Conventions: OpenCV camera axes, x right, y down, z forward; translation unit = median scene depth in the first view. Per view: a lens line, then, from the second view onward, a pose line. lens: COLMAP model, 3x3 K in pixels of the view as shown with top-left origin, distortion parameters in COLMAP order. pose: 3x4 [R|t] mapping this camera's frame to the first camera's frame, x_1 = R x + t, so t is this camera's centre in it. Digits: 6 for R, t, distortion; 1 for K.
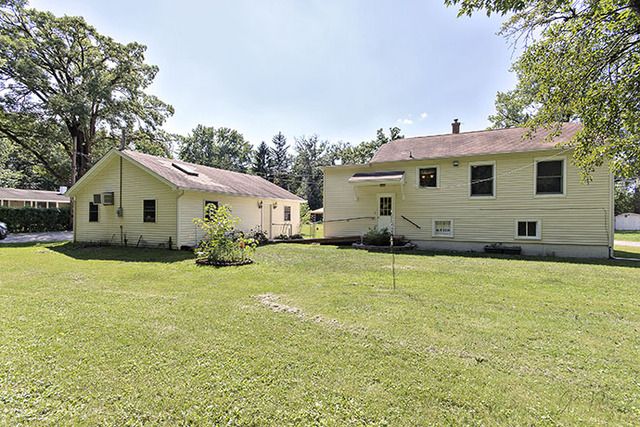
lens RADIAL K [[303.8, 0, 320.0], [0, 303.8, 213.5], [0, 0, 1]] dist [-0.000310, -0.000055]
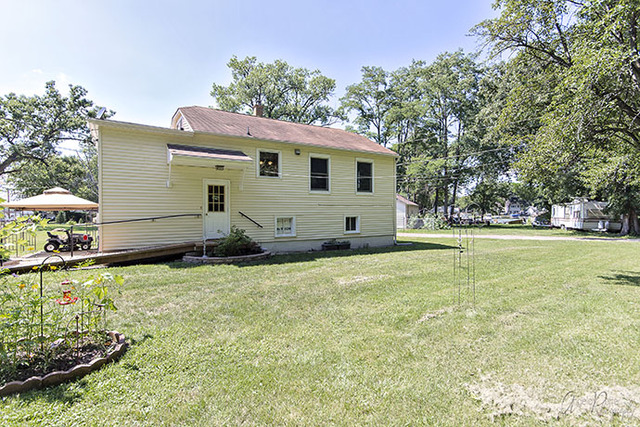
lens RADIAL K [[330.8, 0, 320.0], [0, 330.8, 213.5], [0, 0, 1]] dist [-0.000571, -0.000063]
pose [[0.546585, -0.005602, 0.837385, -0.308083], [-0.003036, 0.999958, 0.008672, 0.004217], [-0.837398, -0.007282, 0.546545, 0.415803]]
